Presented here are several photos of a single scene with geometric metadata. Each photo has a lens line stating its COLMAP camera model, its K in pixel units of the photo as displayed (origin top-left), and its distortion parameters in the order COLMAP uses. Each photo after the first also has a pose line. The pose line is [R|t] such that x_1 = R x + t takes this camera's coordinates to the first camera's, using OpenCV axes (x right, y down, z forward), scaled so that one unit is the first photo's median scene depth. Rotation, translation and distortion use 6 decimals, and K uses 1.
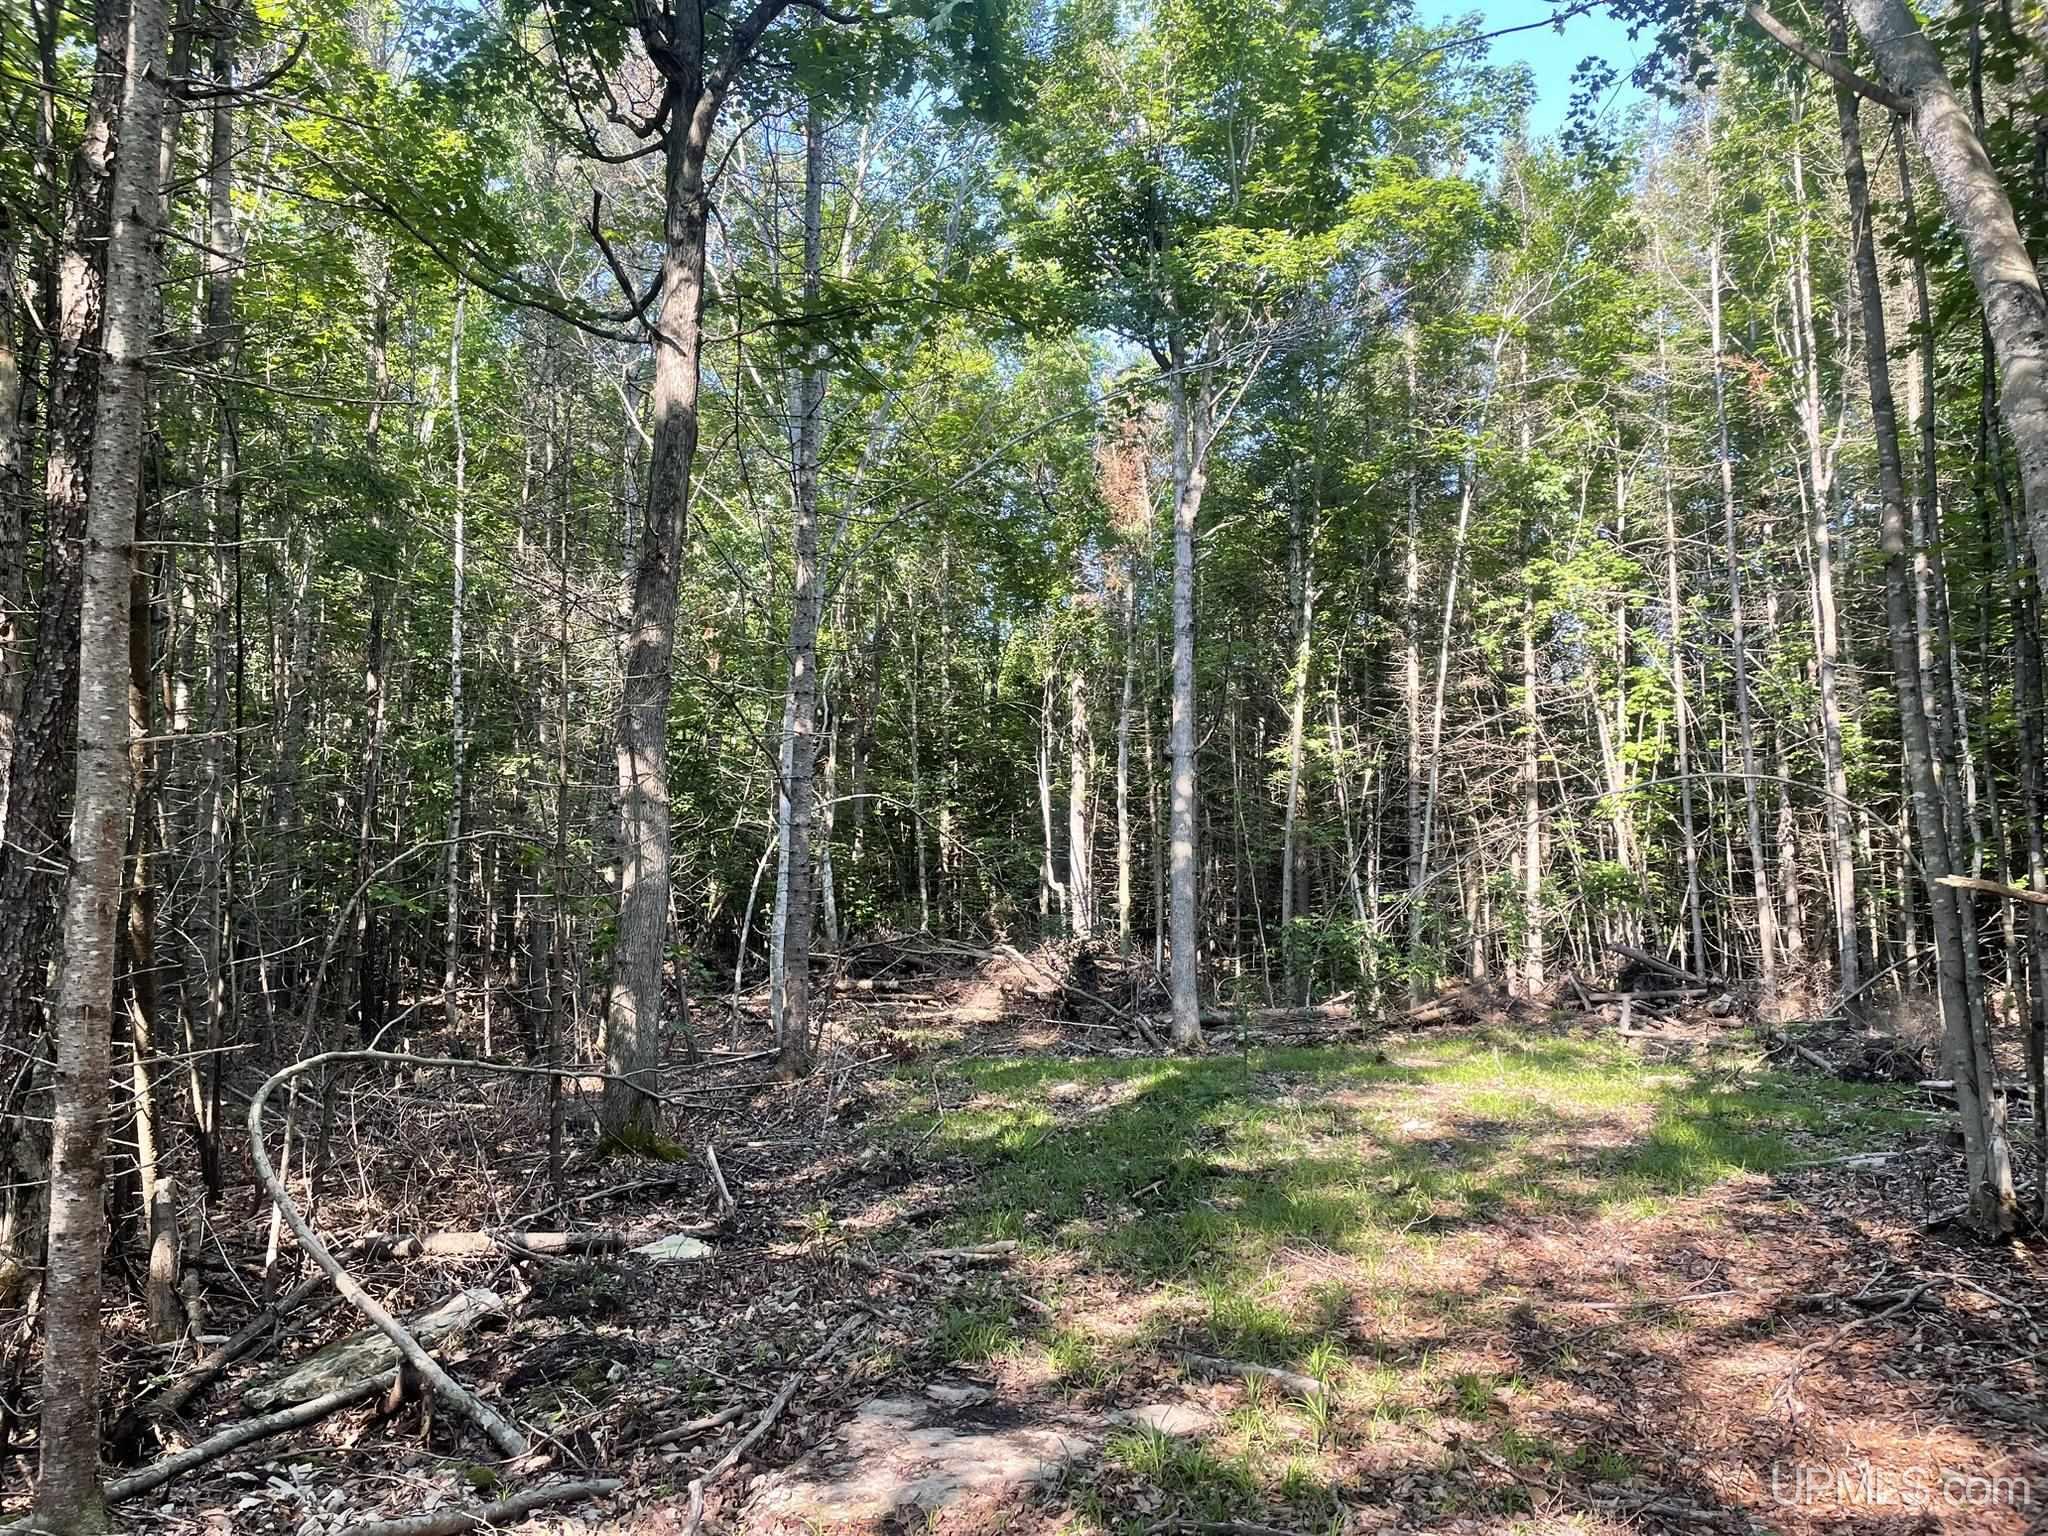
lens RADIAL K [[1538.9, 0, 1023.8], [0, 1538.9, 757.6], [0, 0, 1]] dist [0.013560, -0.009941]
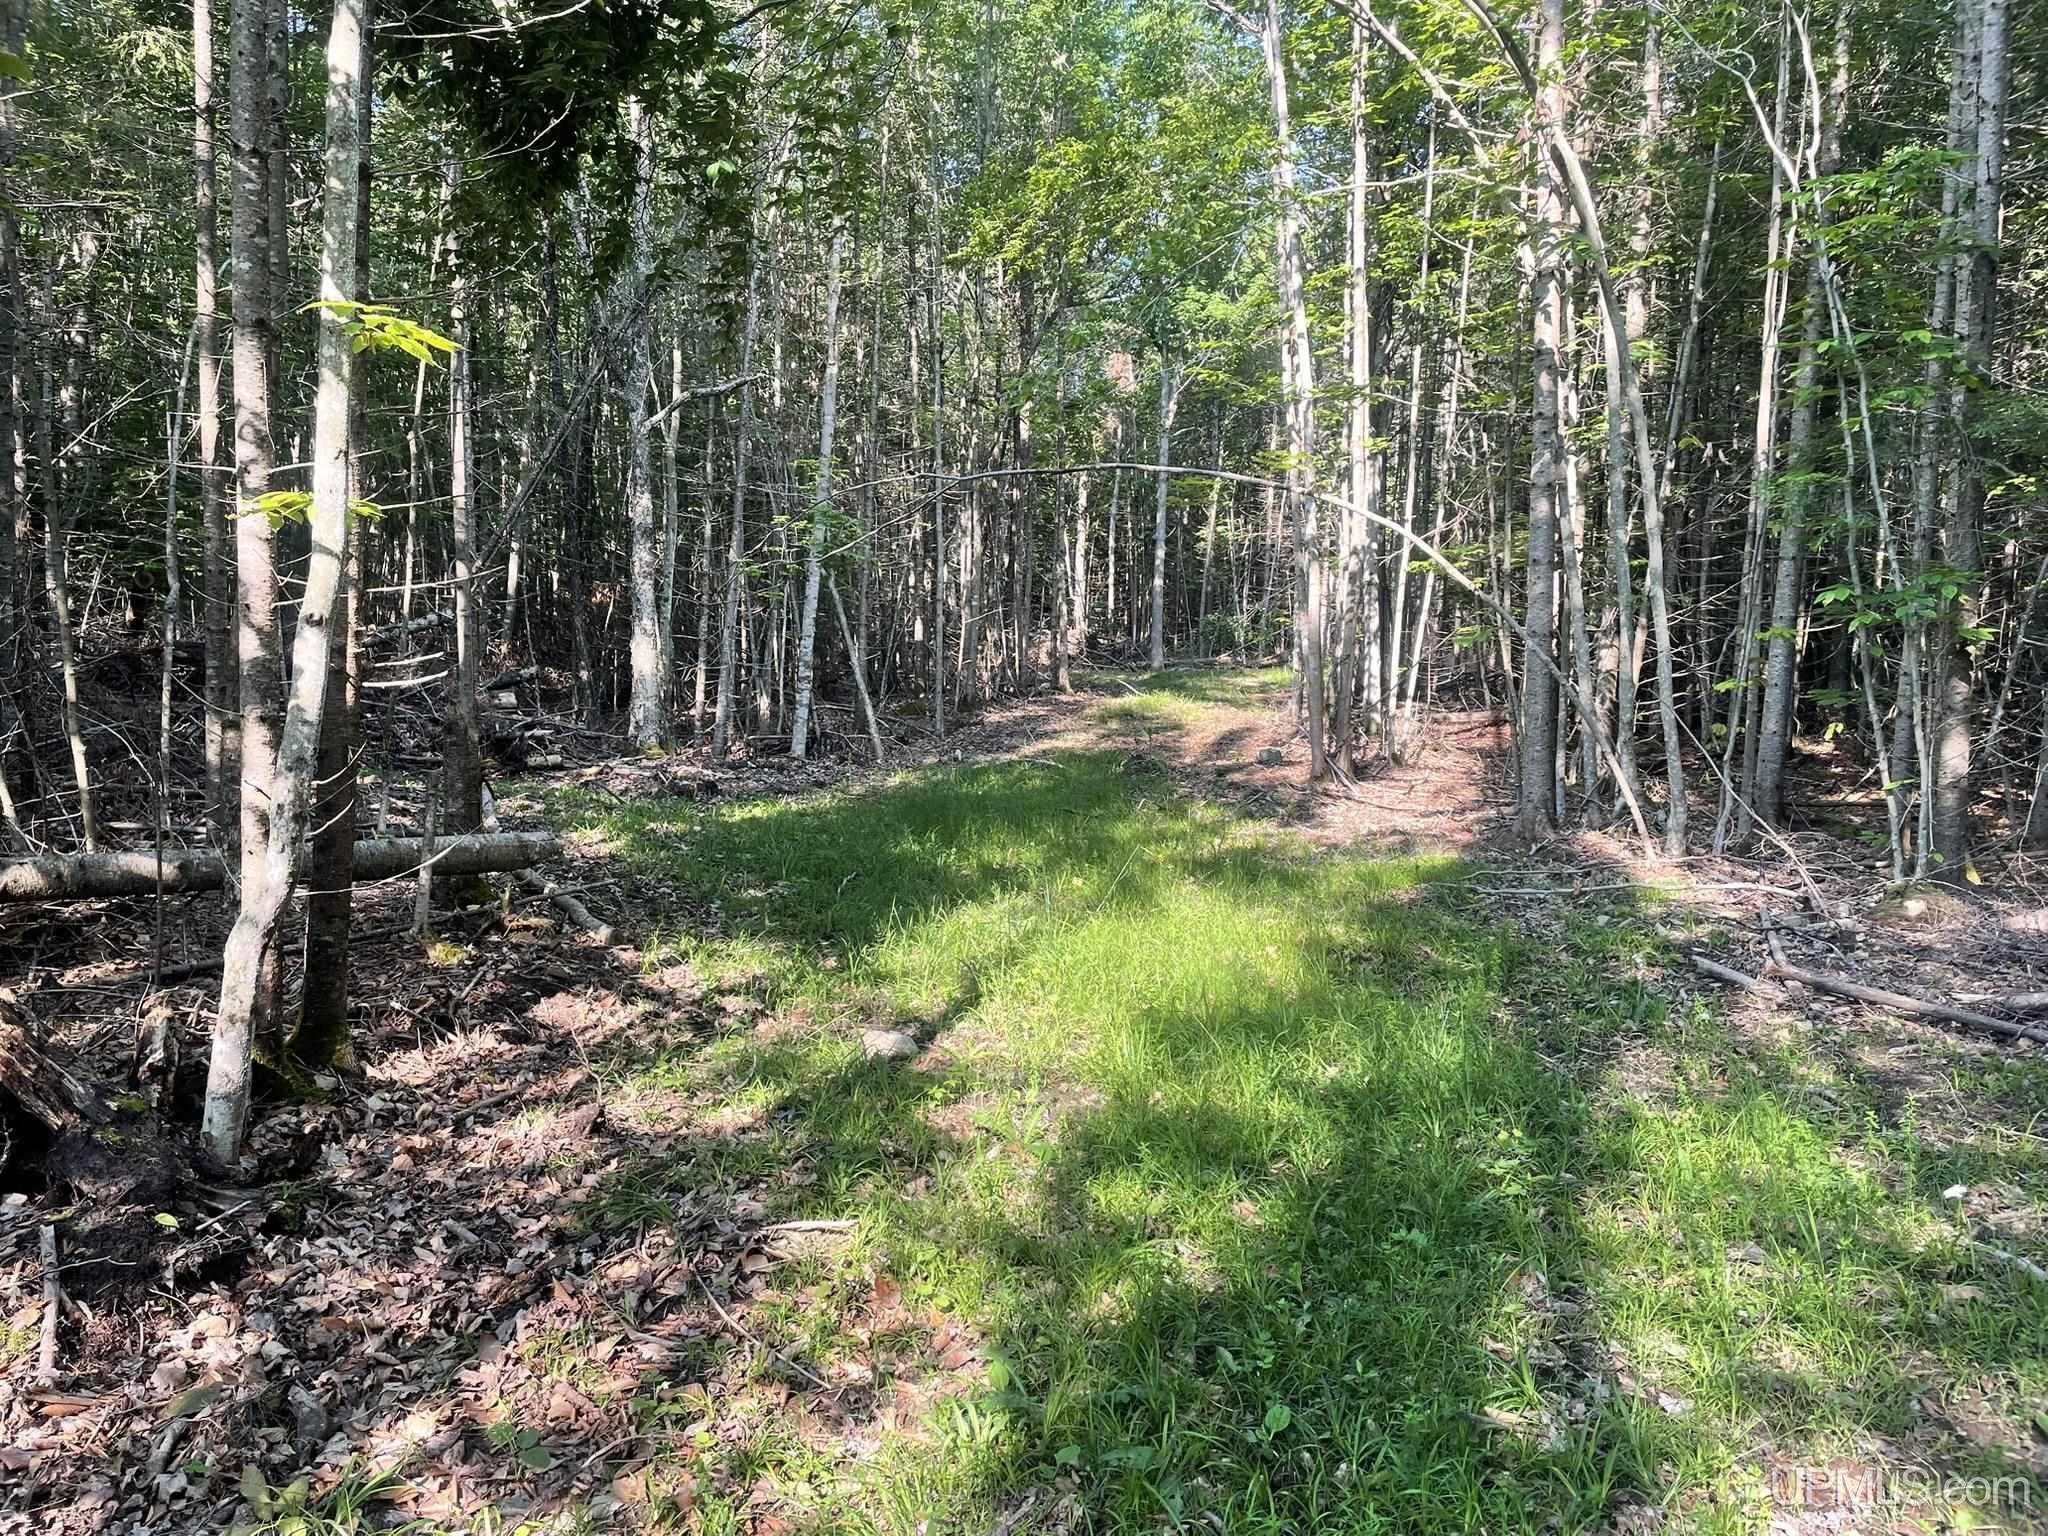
lens RADIAL K [[1538.9, 0, 1015.5], [0, 1538.9, 772.2], [0, 0, 1]] dist [0.013560, -0.009941]
pose [[0.997907, 0.011712, 0.063598, -0.198734], [-0.023812, 0.980914, 0.192981, -0.078099], [-0.060124, -0.194091, 0.979139, -0.999267]]
